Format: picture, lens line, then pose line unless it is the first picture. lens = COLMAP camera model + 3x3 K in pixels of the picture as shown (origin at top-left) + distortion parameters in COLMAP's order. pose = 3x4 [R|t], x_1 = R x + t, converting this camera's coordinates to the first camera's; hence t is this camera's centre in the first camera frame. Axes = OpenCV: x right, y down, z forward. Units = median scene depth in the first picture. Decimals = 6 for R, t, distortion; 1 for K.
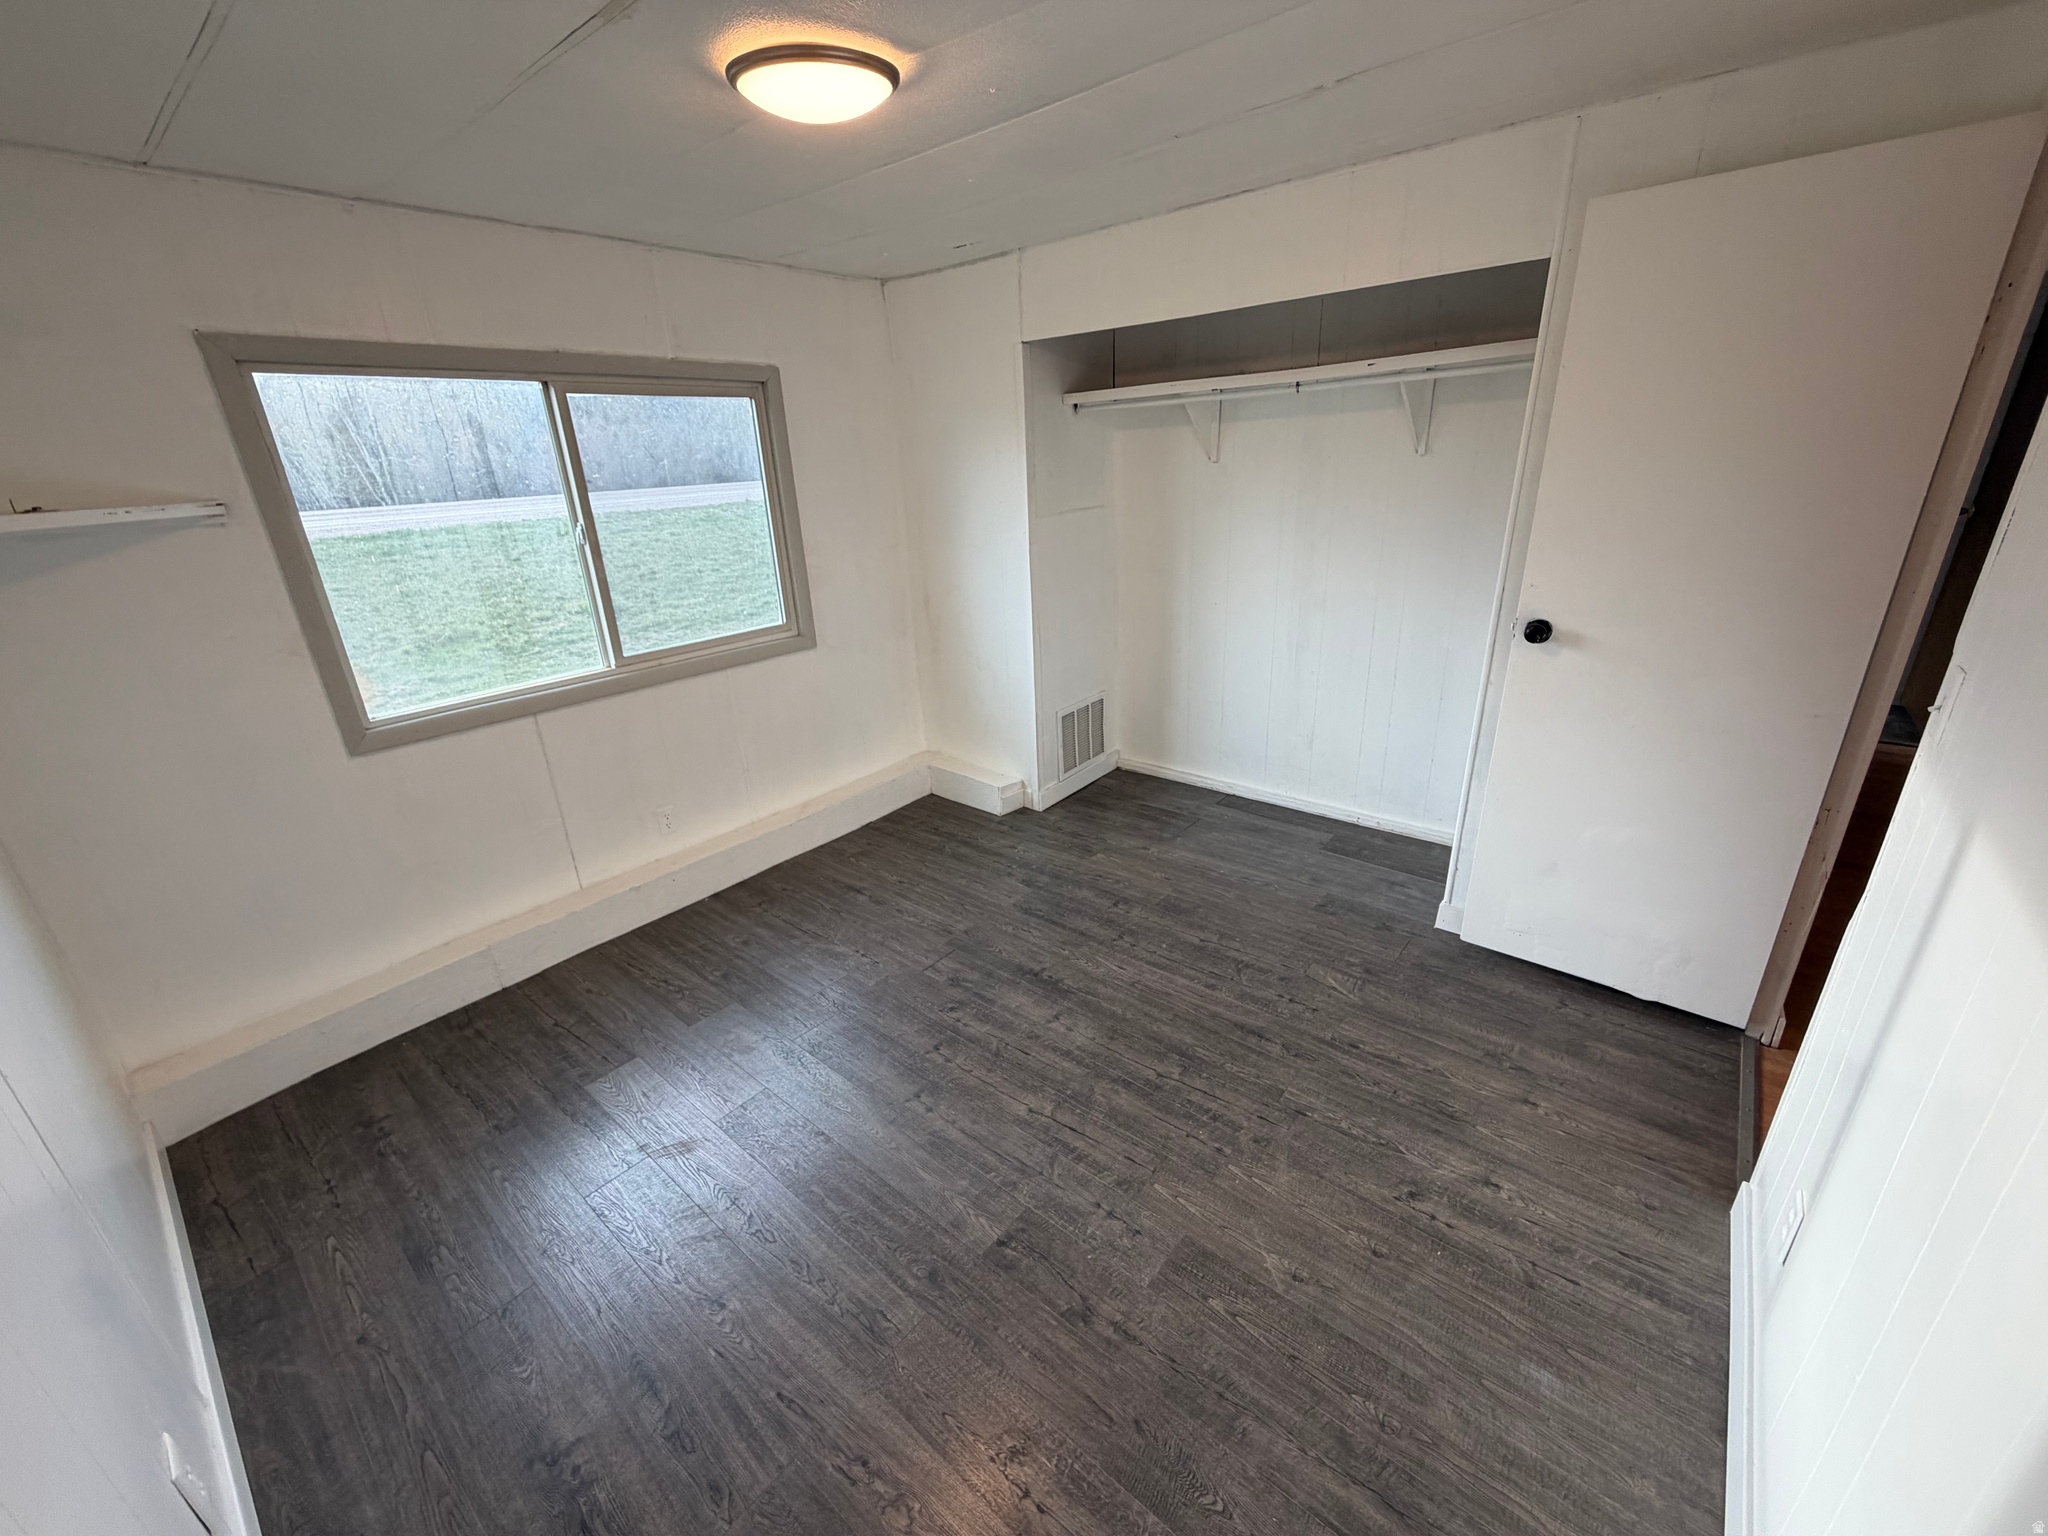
lens RADIAL K [[814.0, 0, 1028.0], [0, 814.0, 760.8], [0, 0, 1]] dist [-0.001543, 0.000294]
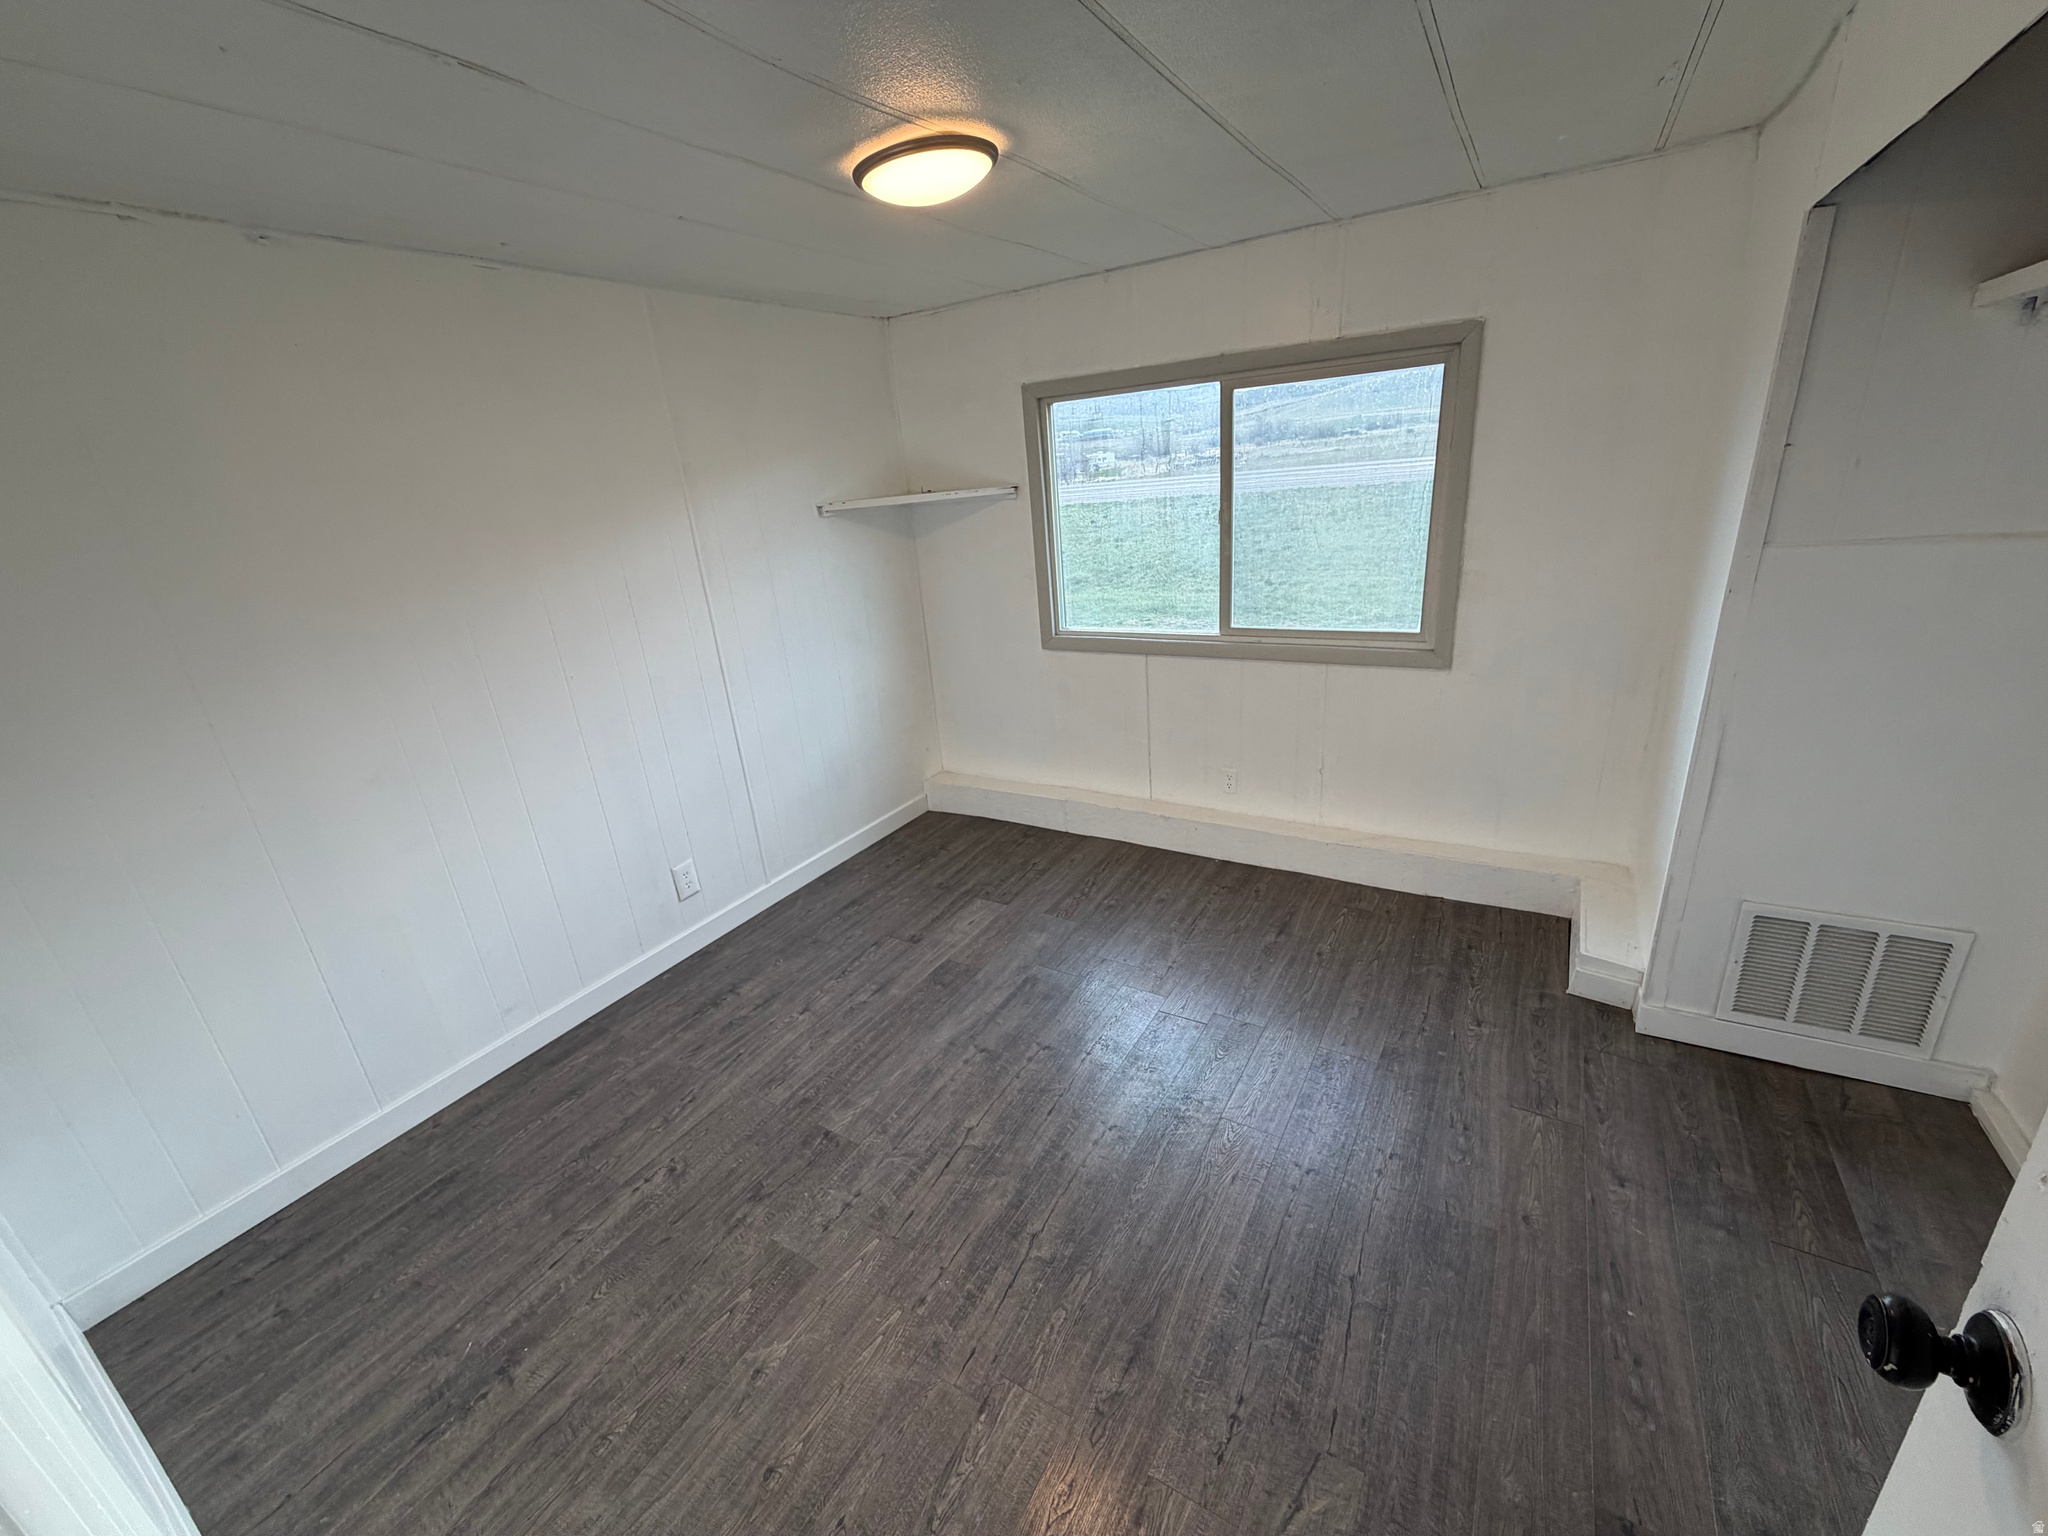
lens RADIAL K [[814.0, 0, 1013.1], [0, 814.0, 765.9], [0, 0, 1]] dist [-0.001543, 0.000294]
pose [[0.146382, 0.369174, -0.917760, 0.785960], [-0.278772, 0.905547, 0.319797, -0.329043], [0.949136, 0.209033, 0.235471, 0.715521]]
